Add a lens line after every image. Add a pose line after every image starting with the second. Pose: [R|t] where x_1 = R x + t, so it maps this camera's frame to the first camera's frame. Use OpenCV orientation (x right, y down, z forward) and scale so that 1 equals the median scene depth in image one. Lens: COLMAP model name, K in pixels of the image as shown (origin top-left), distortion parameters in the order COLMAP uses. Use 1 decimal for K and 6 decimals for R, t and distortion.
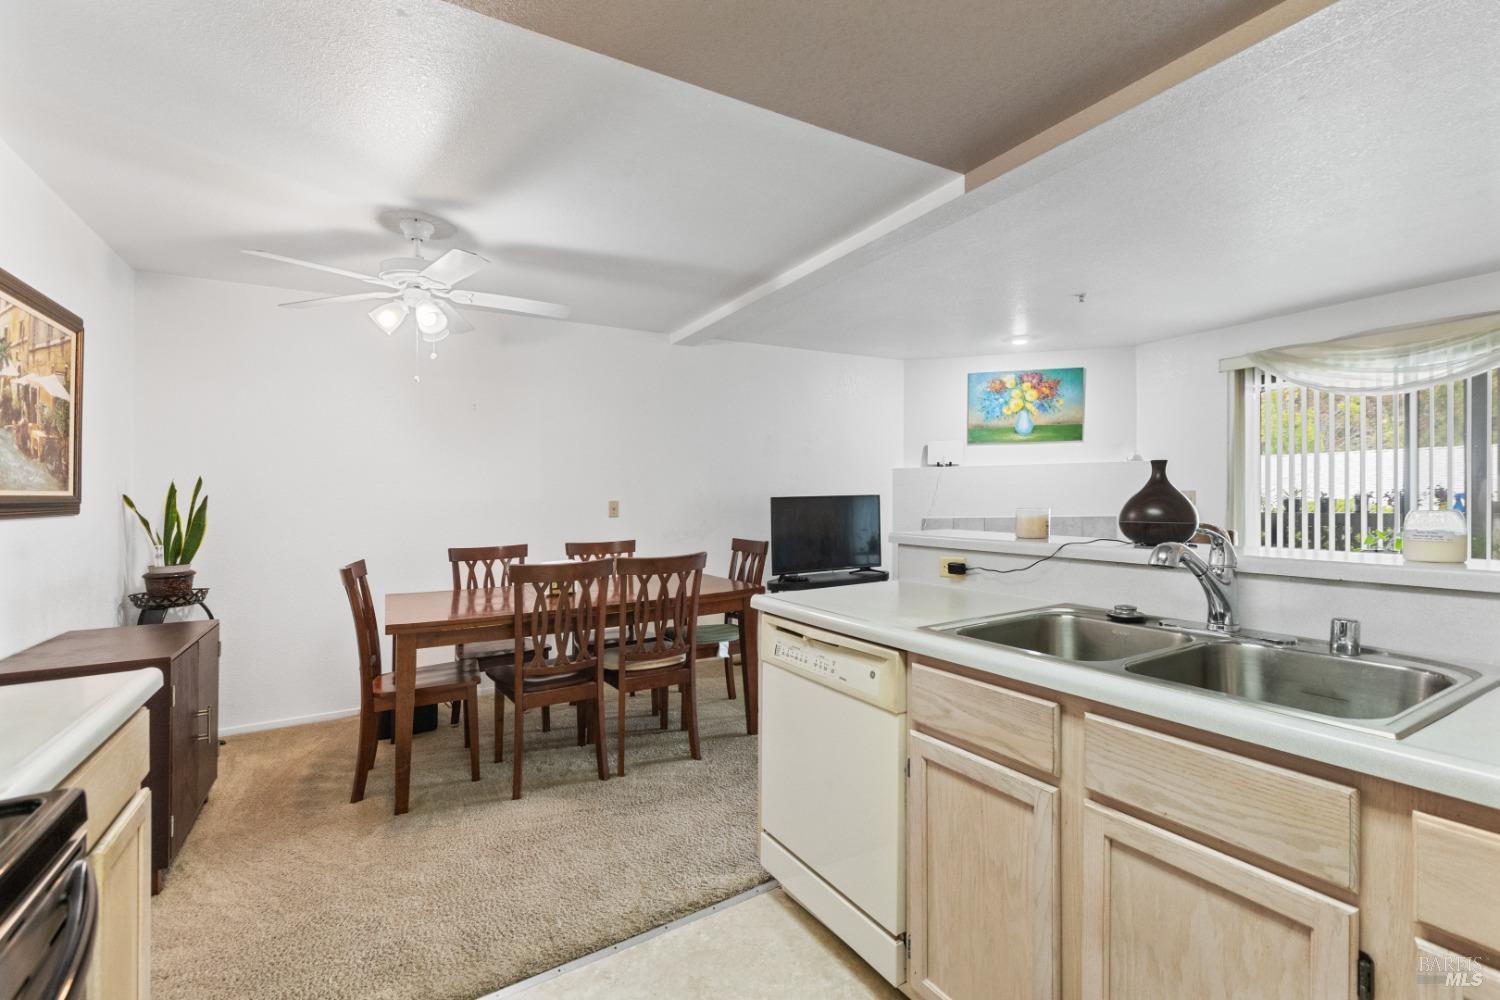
lens RADIAL K [[674.6, 0, 750.8], [0, 674.6, 520.0], [0, 0, 1]] dist [-0.001643, 0.000922]
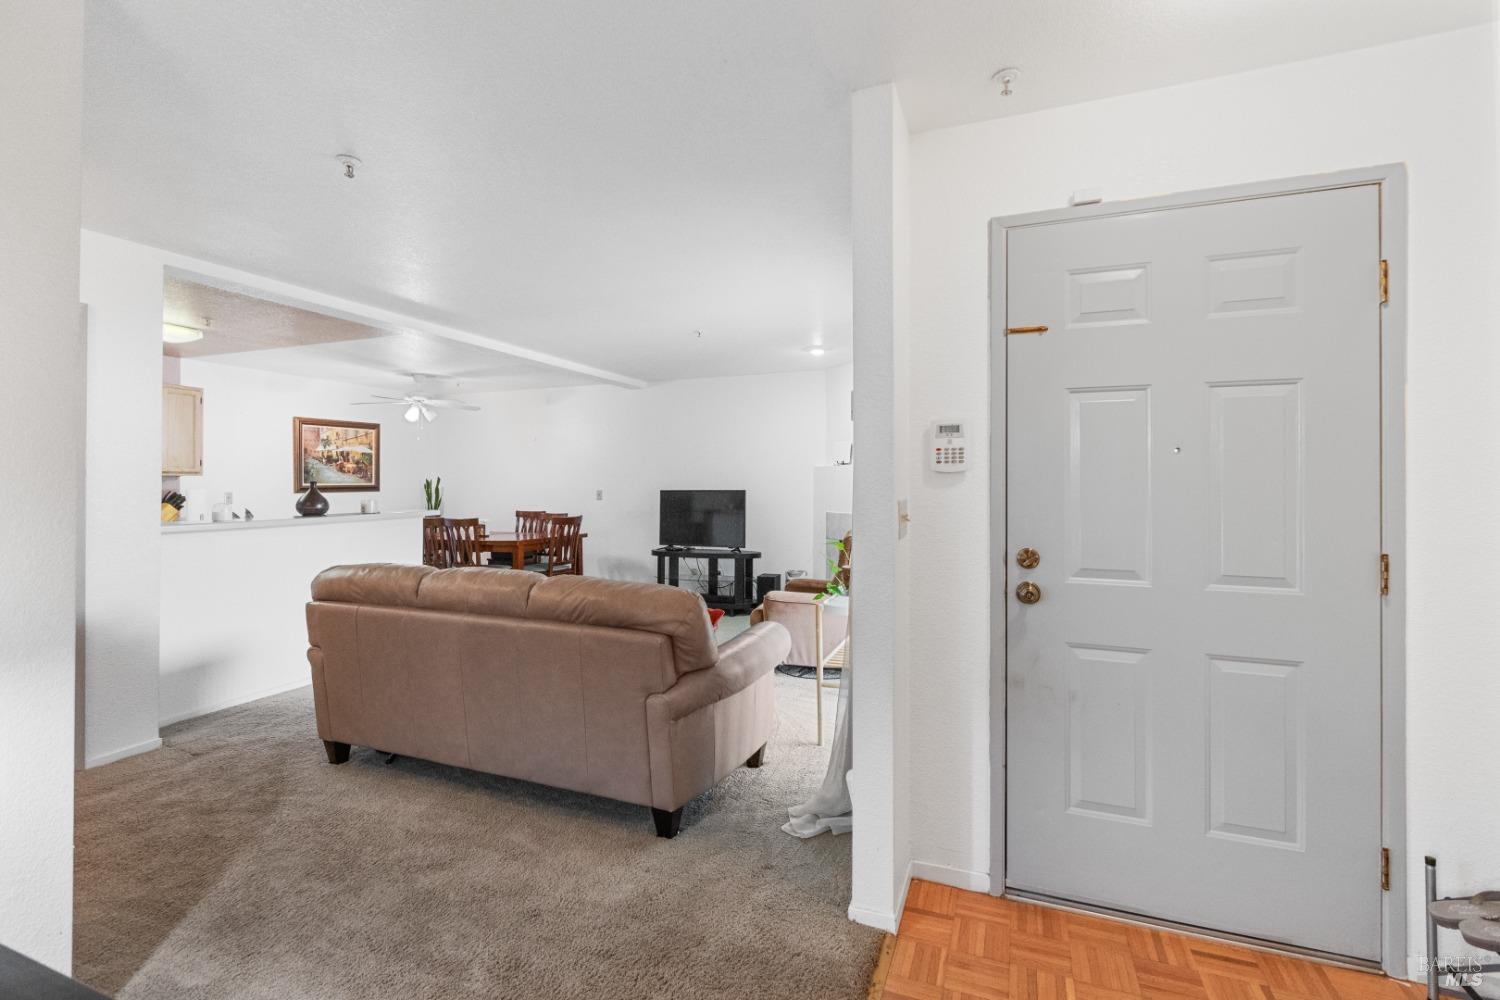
lens RADIAL K [[674.6, 0, 751.9], [0, 674.6, 481.9], [0, 0, 1]] dist [-0.001643, 0.000922]
pose [[0.612776, 0.015352, -0.790108, 1.324948], [-0.036183, 0.999308, -0.008645, -0.047230], [0.789428, 0.033886, 0.612907, 0.284237]]
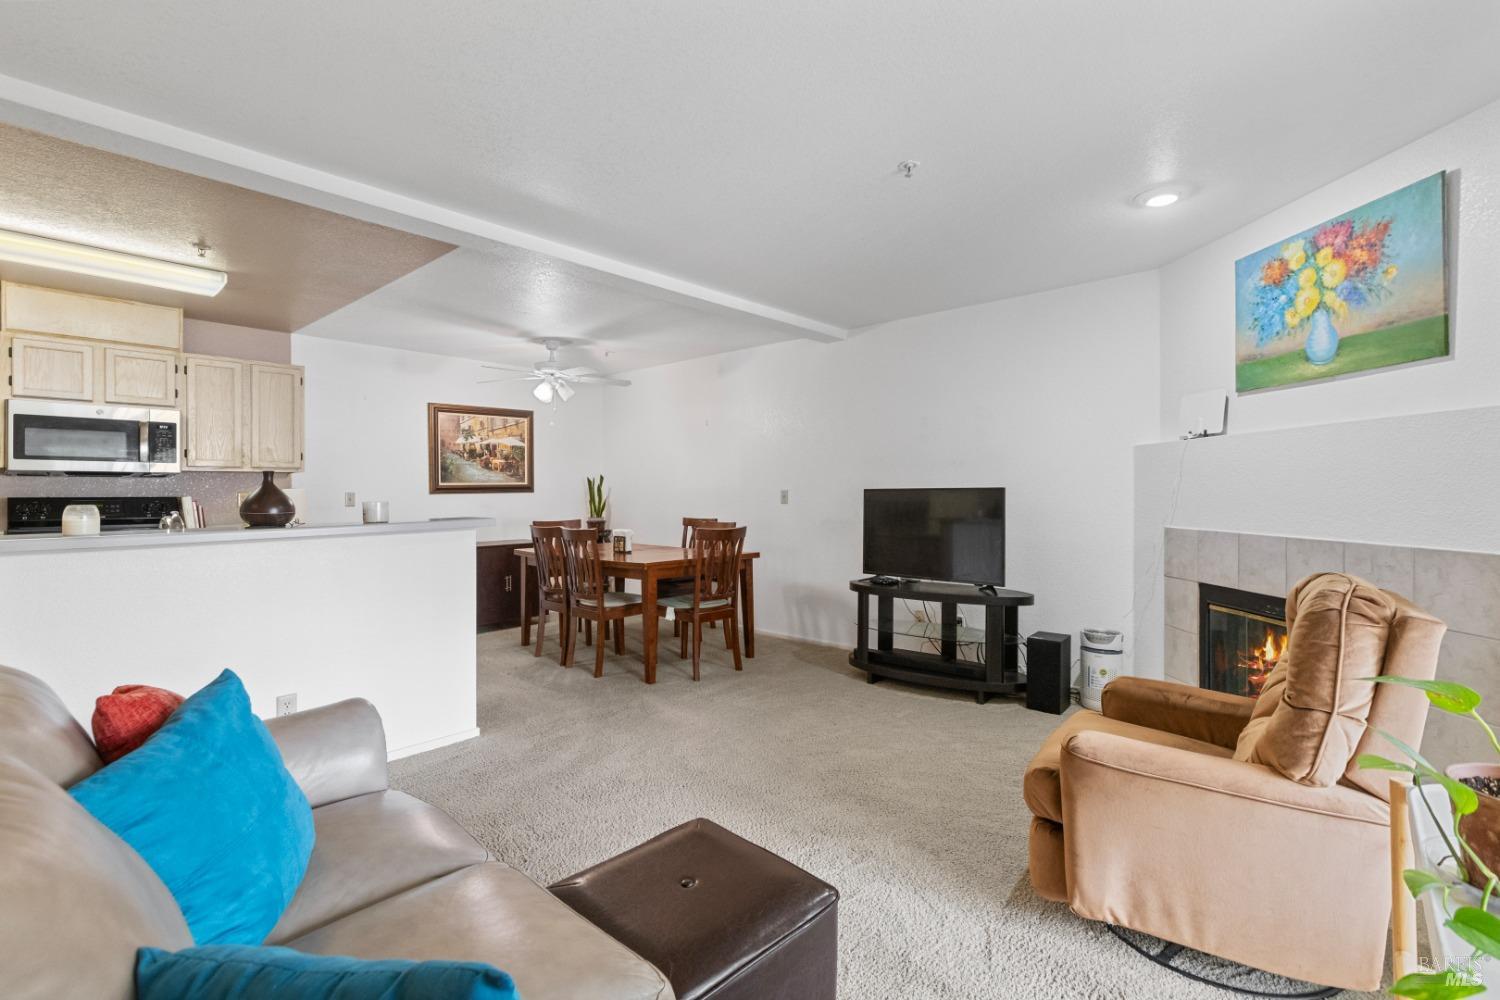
lens RADIAL K [[674.6, 0, 753.4], [0, 674.6, 486.2], [0, 0, 1]] dist [-0.001643, 0.000922]
pose [[0.297760, 0.012541, -0.954558, 0.897152], [-0.032339, 0.999472, 0.003043, -0.036459], [0.954093, 0.029963, 0.298008, 0.600609]]
